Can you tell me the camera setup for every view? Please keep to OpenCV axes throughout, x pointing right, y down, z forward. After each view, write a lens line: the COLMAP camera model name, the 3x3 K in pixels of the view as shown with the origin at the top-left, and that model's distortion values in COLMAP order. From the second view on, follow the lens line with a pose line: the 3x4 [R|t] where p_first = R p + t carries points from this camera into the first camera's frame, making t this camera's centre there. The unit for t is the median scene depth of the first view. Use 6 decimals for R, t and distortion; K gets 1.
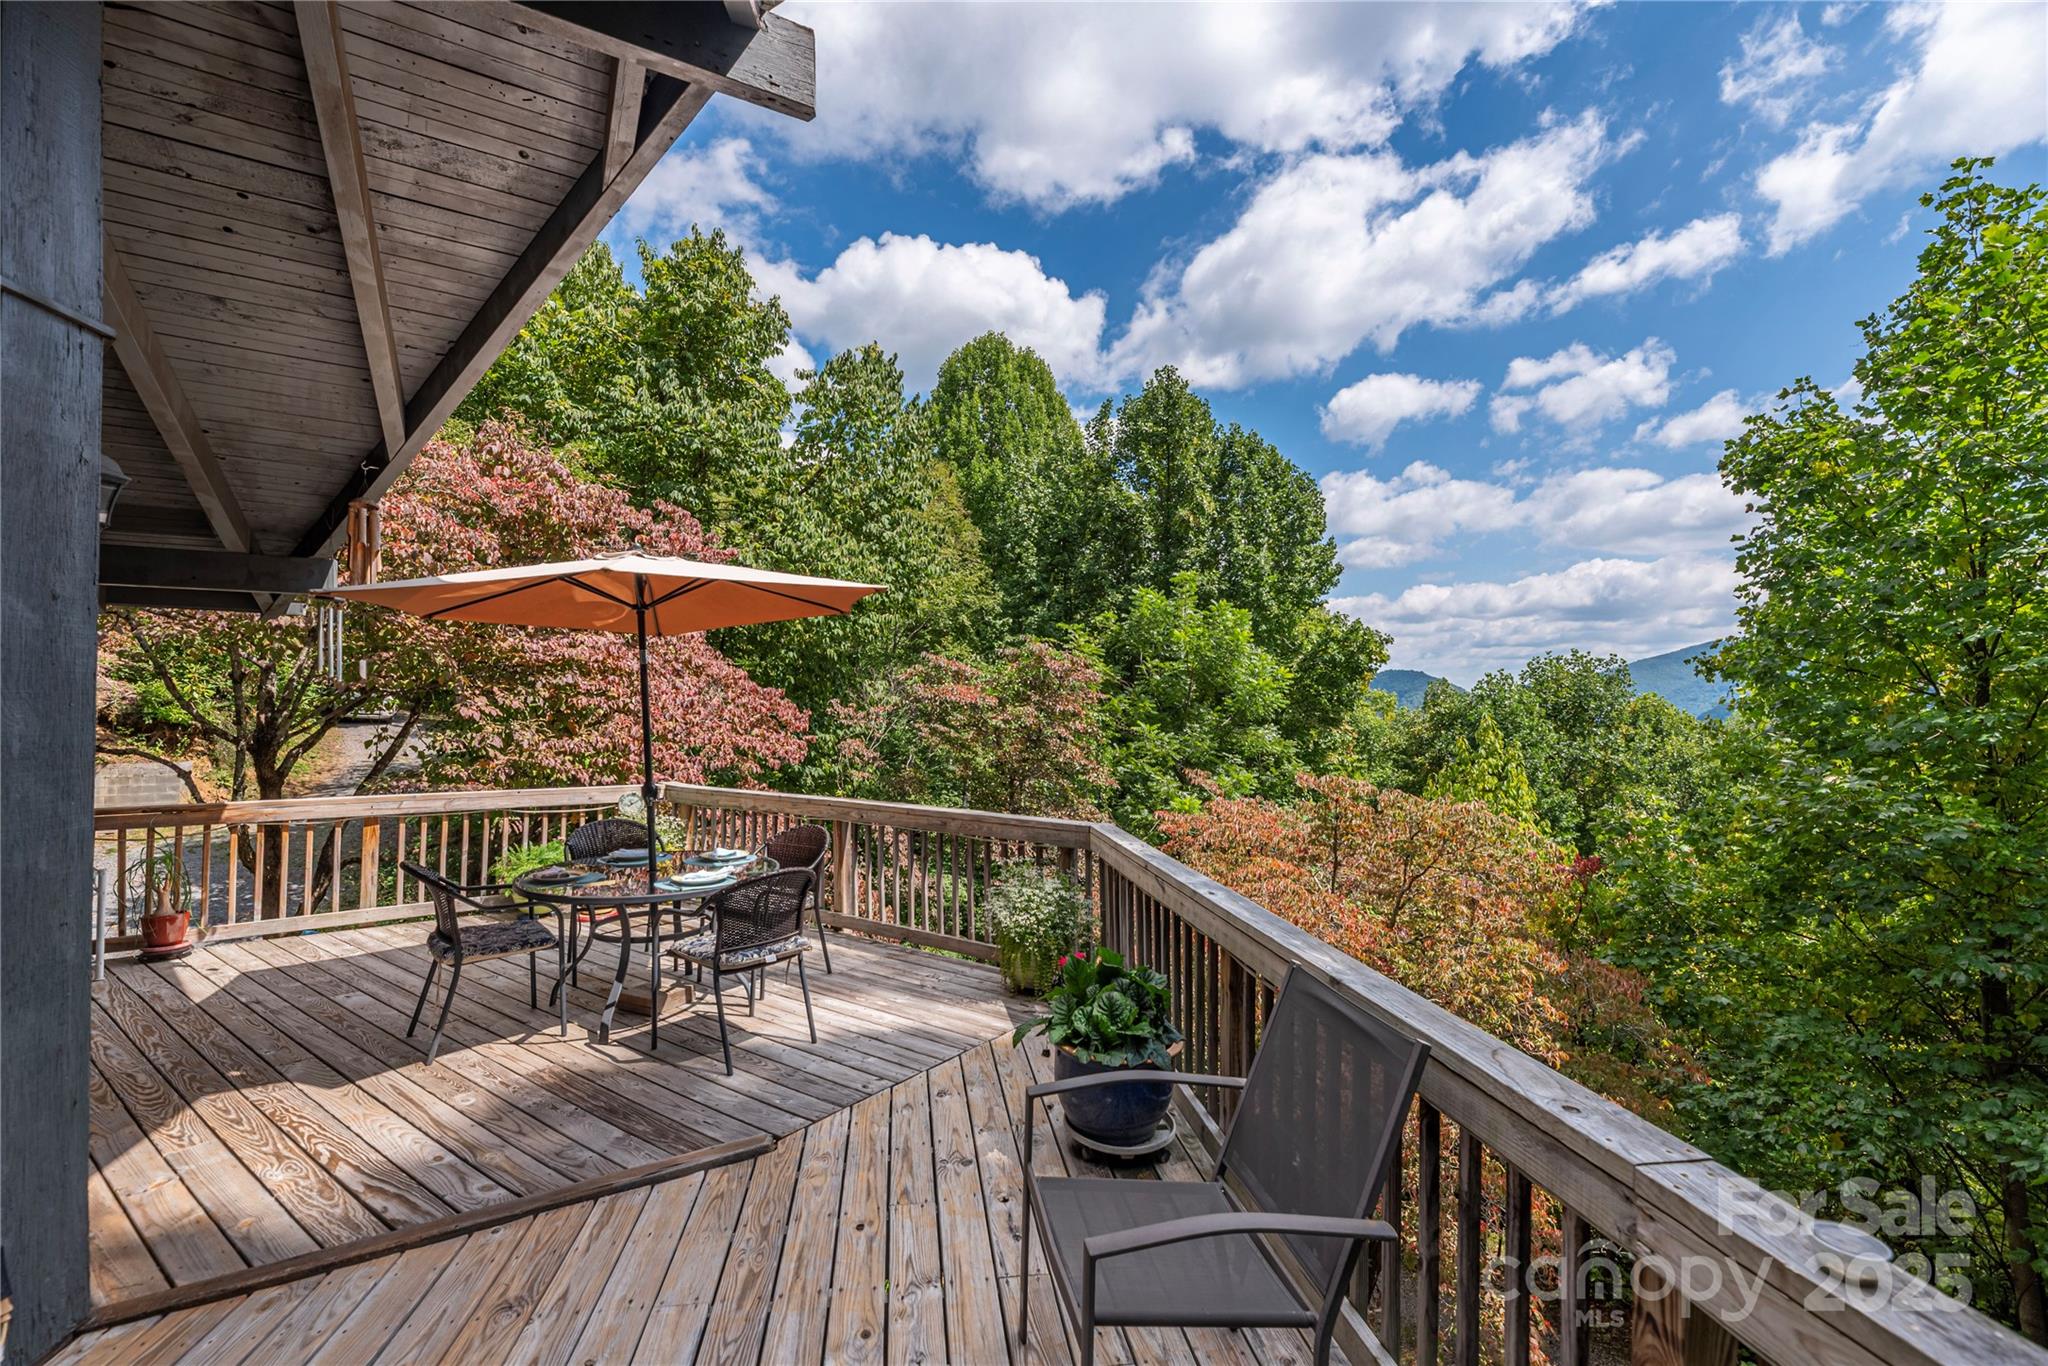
lens RADIAL K [[851.1, 0, 1015.9], [0, 851.1, 690.6], [0, 0, 1]] dist [-0.000109, 0.000087]
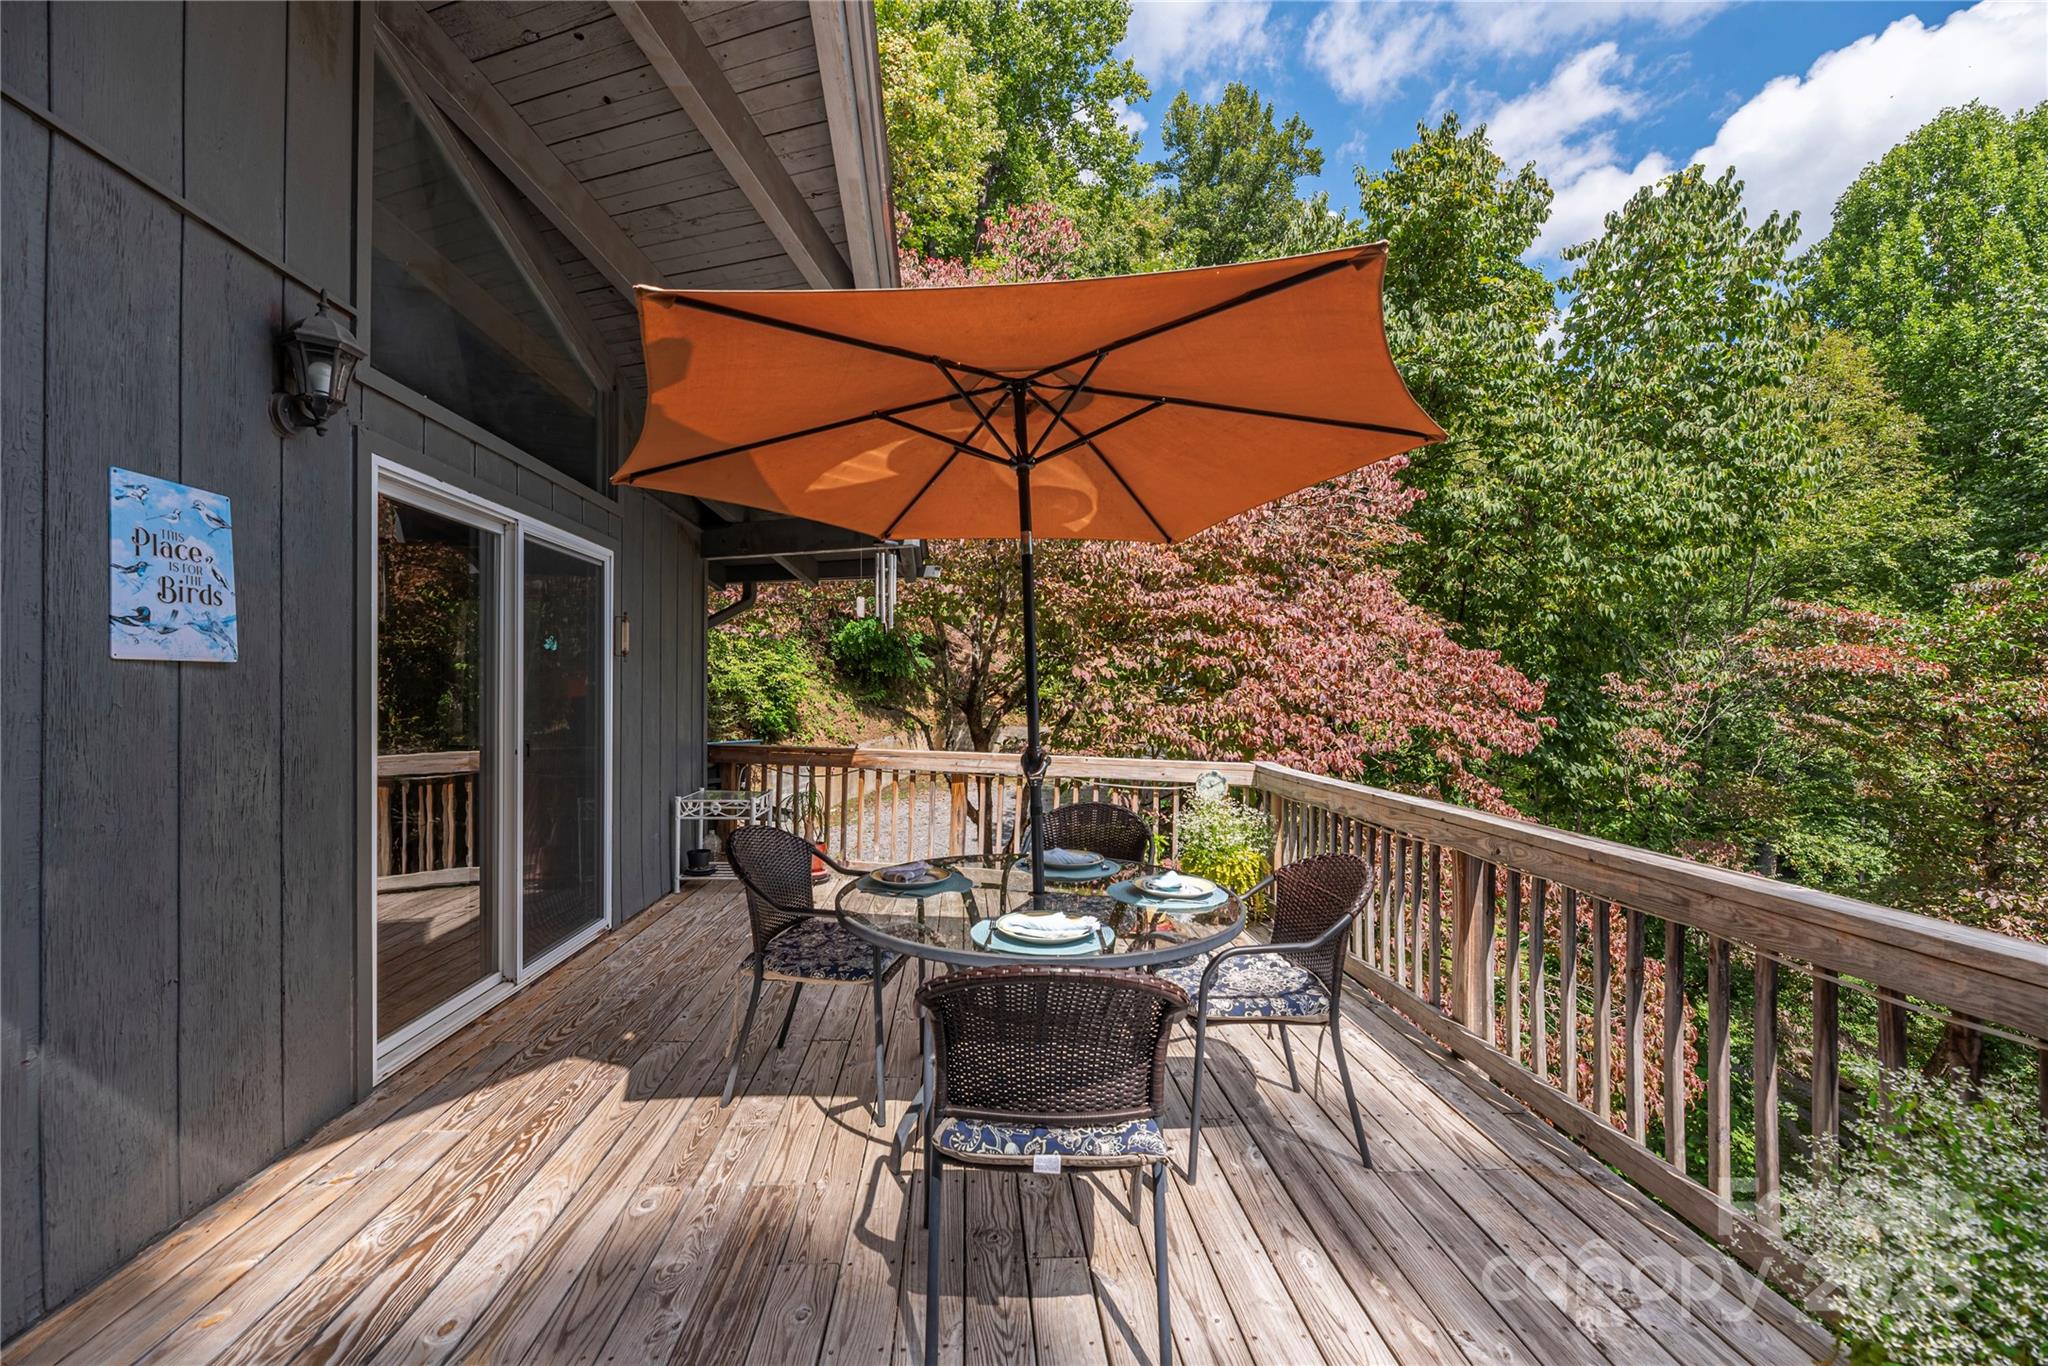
lens RADIAL K [[827.0, 0, 1024.0], [0, 827.0, 683.0], [0, 0, 1]] dist [0.000244, -0.000255]
pose [[0.640826, -0.001171, -0.767685, 0.005848], [0.003206, 0.999994, 0.001151, 0.015939], [0.767680, -0.003199, 0.640826, 0.162557]]
